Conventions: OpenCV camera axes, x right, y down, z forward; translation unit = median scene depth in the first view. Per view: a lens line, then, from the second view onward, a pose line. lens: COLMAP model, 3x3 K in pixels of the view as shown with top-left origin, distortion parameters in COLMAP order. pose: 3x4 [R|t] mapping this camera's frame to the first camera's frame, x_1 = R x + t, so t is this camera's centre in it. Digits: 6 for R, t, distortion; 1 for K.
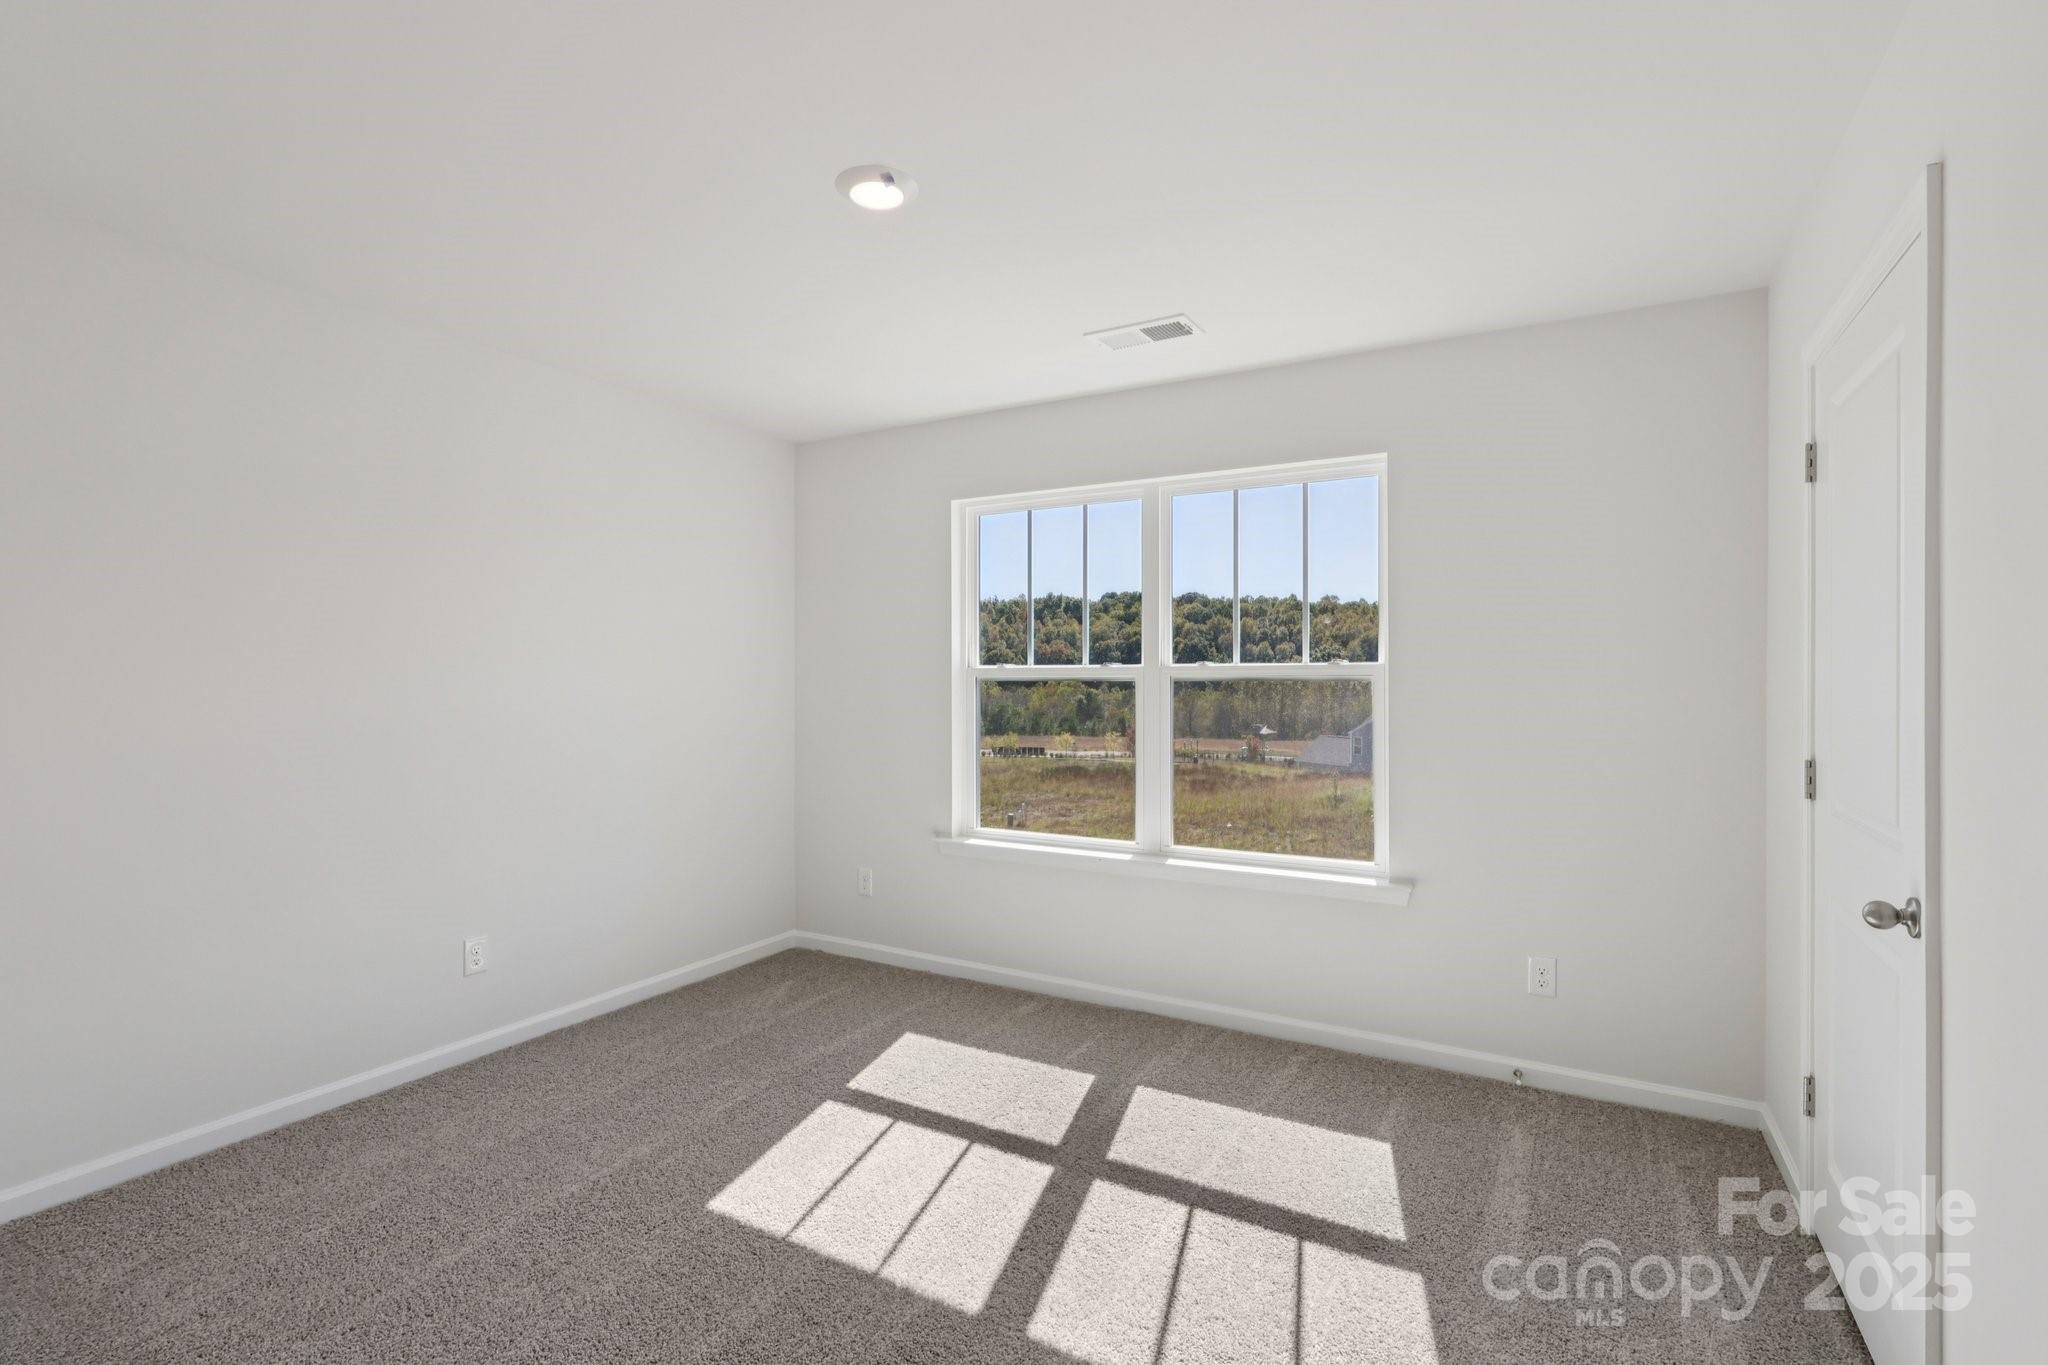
lens RADIAL K [[952.6, 0, 1020.8], [0, 952.6, 681.1], [0, 0, 1]] dist [0.003622, -0.001079]
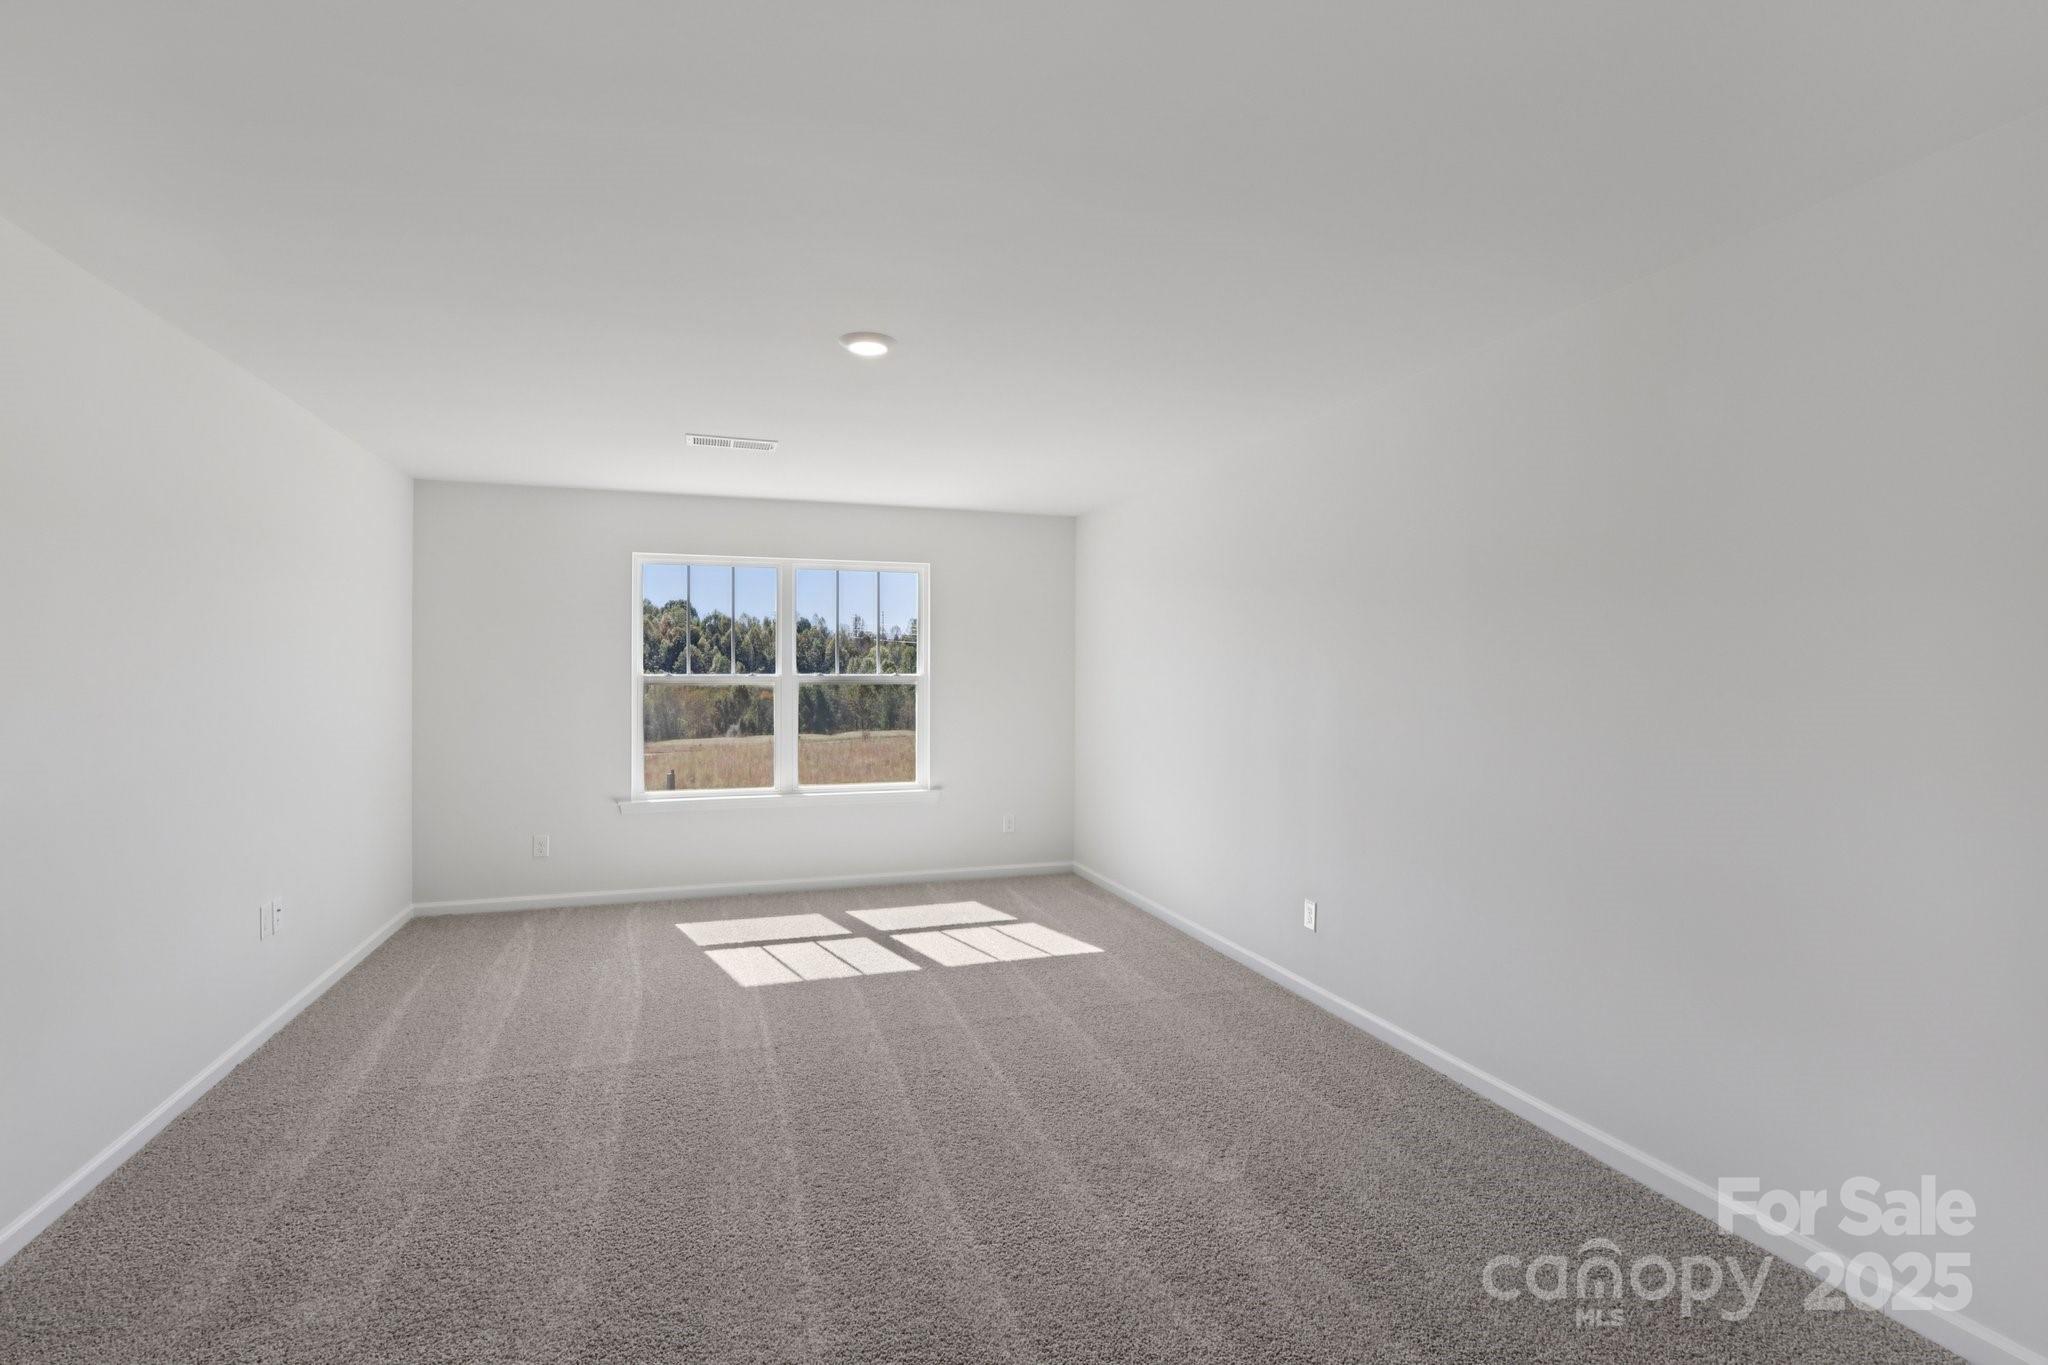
lens RADIAL K [[952.6, 0, 1019.2], [0, 952.6, 656.1], [0, 0, 1]] dist [0.003622, -0.001079]
pose [[0.652152, 0.013135, 0.757975, -0.835562], [0.002144, 0.999814, -0.019170, -0.016500], [-0.758085, 0.014127, 0.652002, -0.341812]]
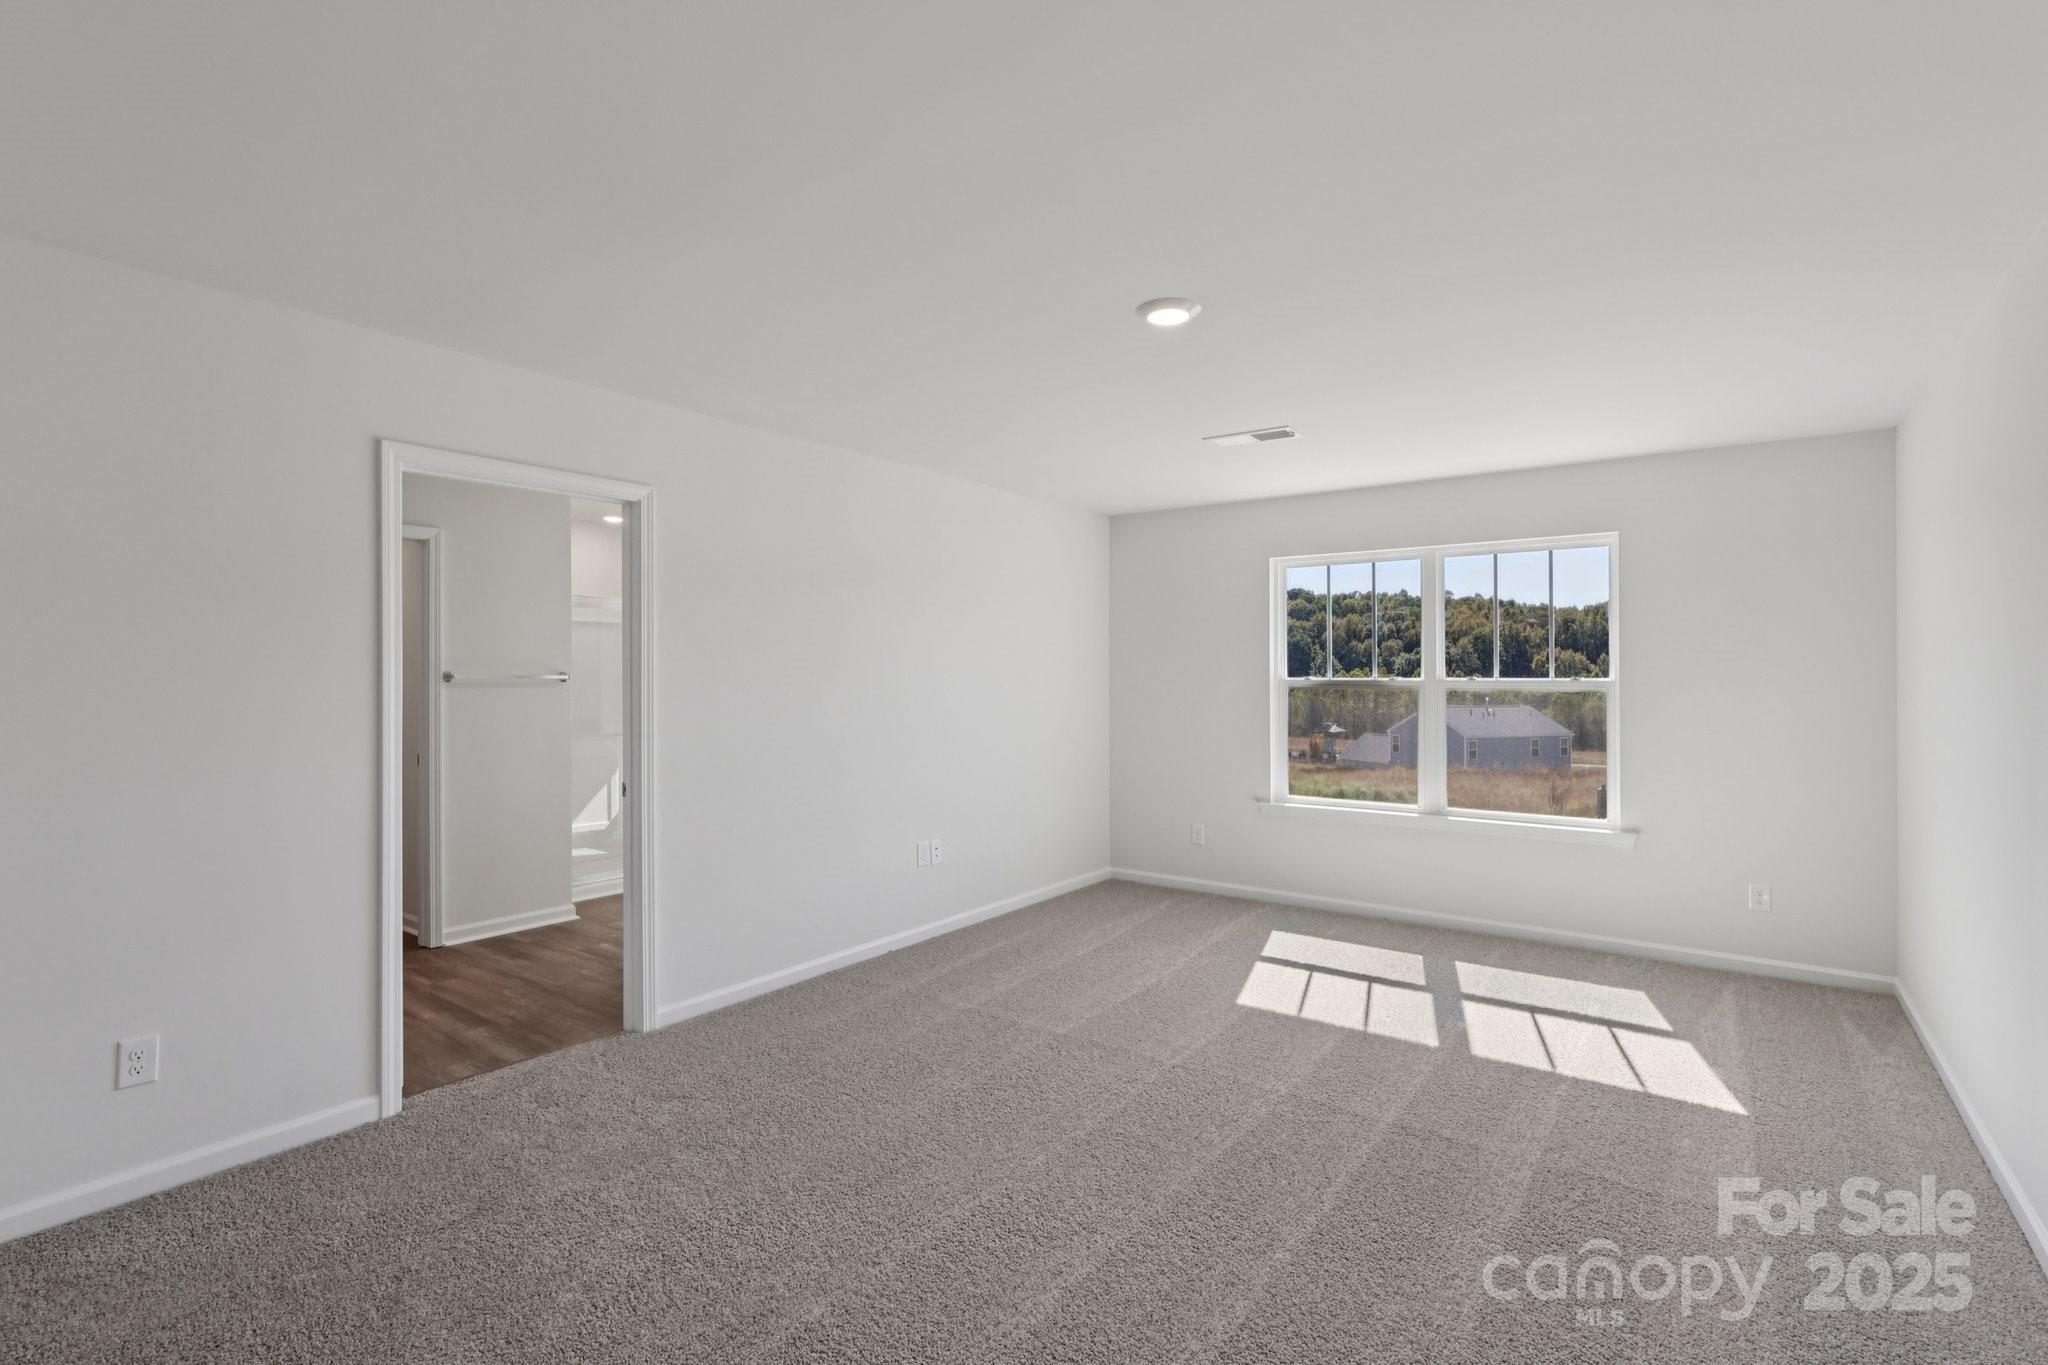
lens RADIAL K [[952.6, 0, 1040.7], [0, 952.6, 669.1], [0, 0, 1]] dist [0.003622, -0.001079]
pose [[0.996280, 0.000303, -0.086172, -0.320563], [-0.001227, 0.999942, -0.010668, -0.015834], [0.086164, 0.010734, 0.996223, -0.455633]]
